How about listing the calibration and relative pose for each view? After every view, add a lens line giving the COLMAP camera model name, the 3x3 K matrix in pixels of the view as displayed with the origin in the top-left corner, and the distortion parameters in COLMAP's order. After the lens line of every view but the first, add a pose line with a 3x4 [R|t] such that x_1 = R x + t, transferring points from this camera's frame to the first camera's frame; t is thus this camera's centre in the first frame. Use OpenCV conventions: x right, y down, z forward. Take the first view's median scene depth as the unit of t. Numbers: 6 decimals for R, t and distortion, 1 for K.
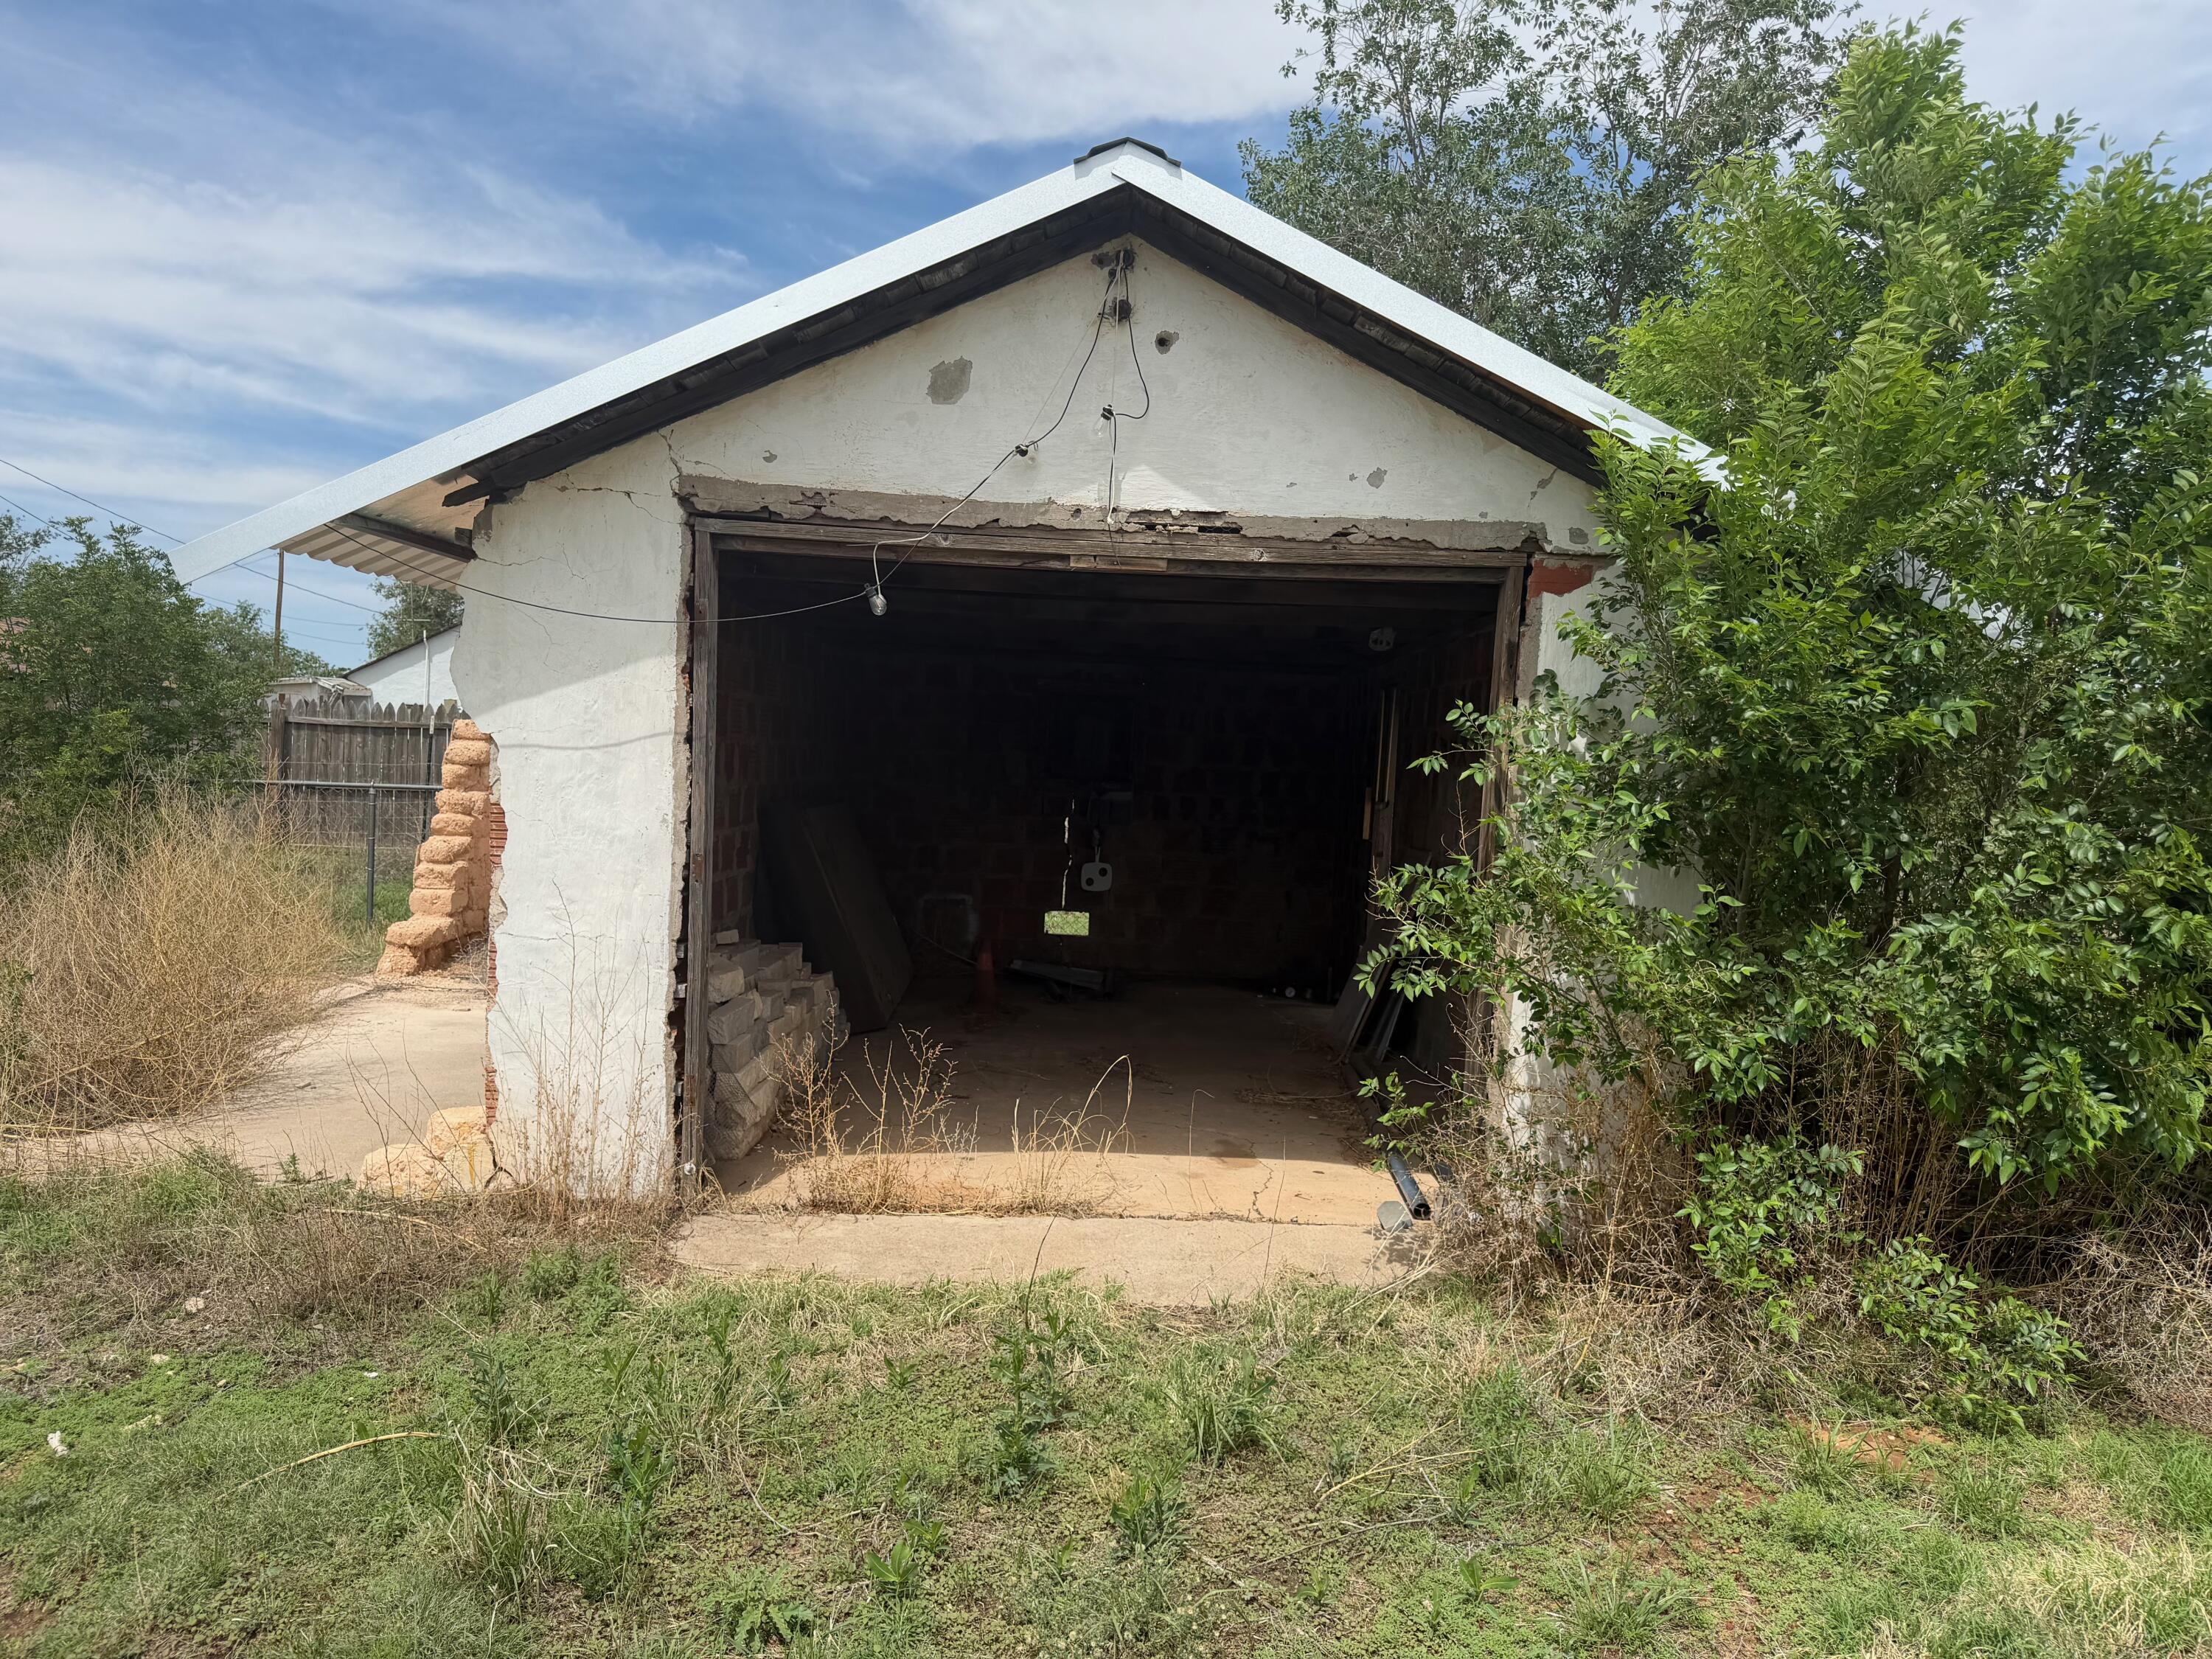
lens RADIAL K [[1536.8, 0, 1106.0], [0, 1536.8, 829.5], [0, 0, 1]] dist [0.114719, -0.109389]
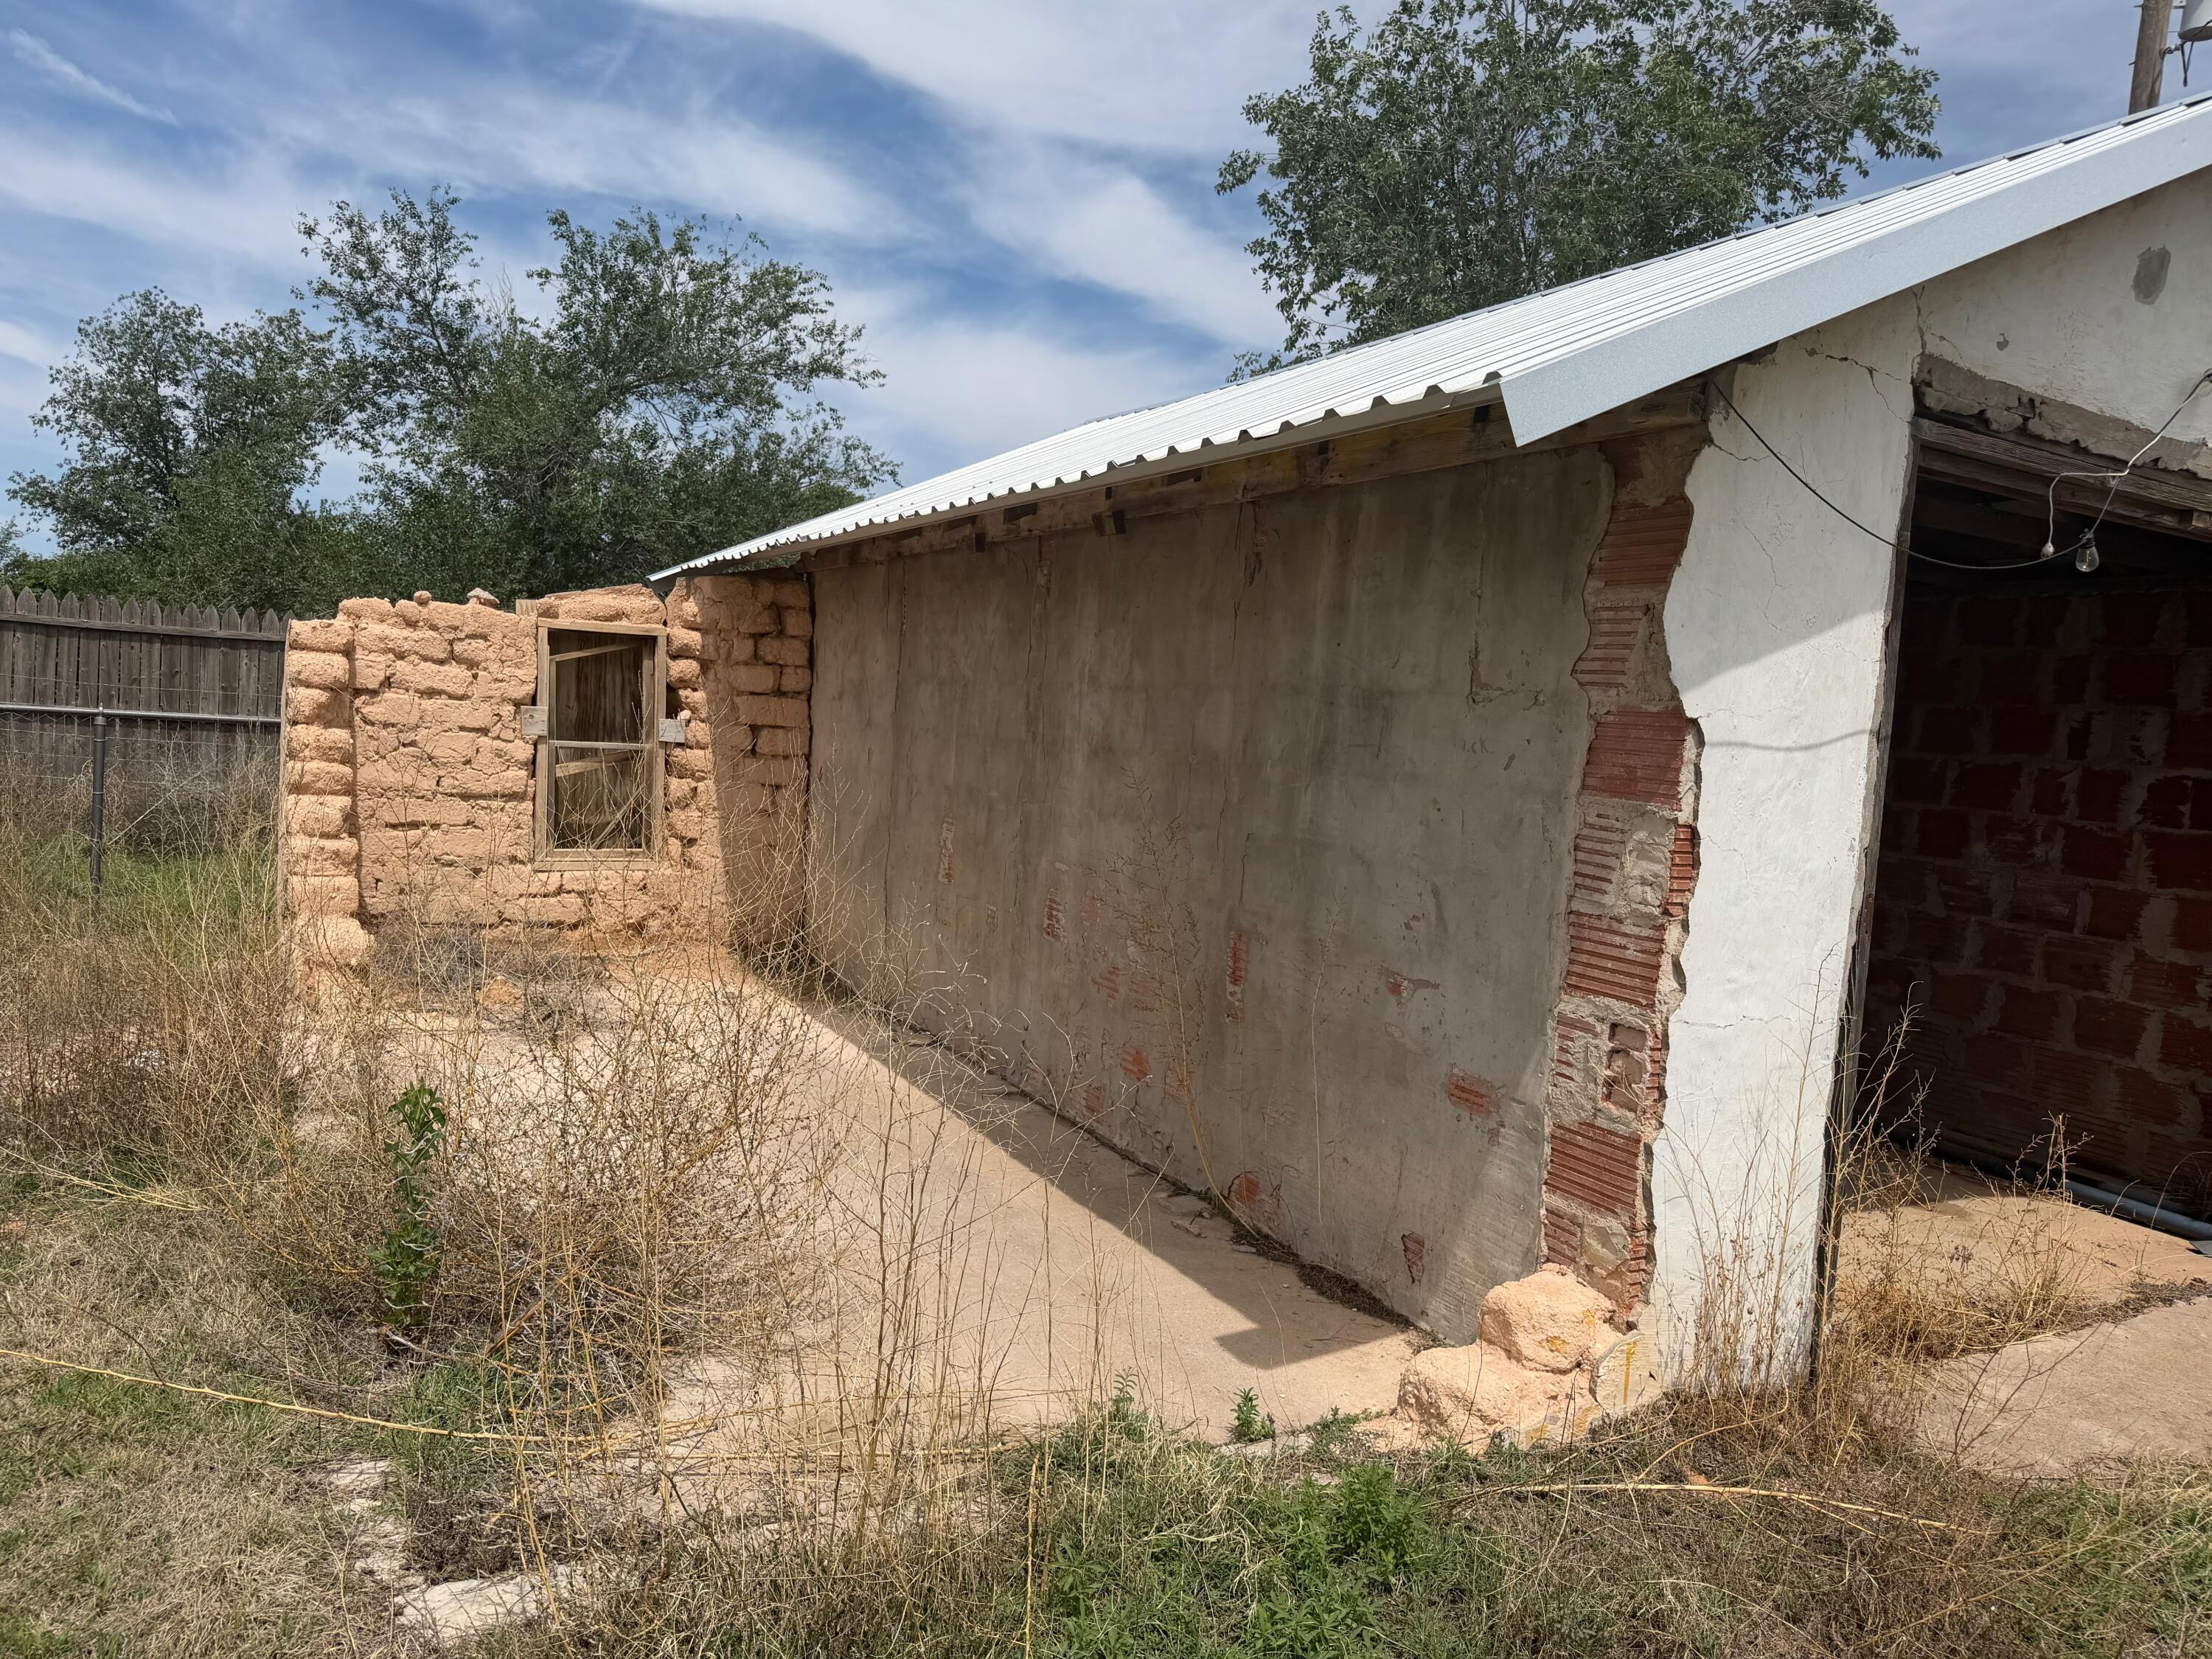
lens RADIAL K [[1547.8, 0, 1107.6], [0, 1547.8, 800.1], [0, 0, 1]] dist [-0.000921, -0.002134]
pose [[0.891744, 0.000497, 0.452540, -0.897199], [-0.016366, 0.999381, 0.031154, -0.043165], [-0.452244, -0.035188, 0.891200, 0.534680]]
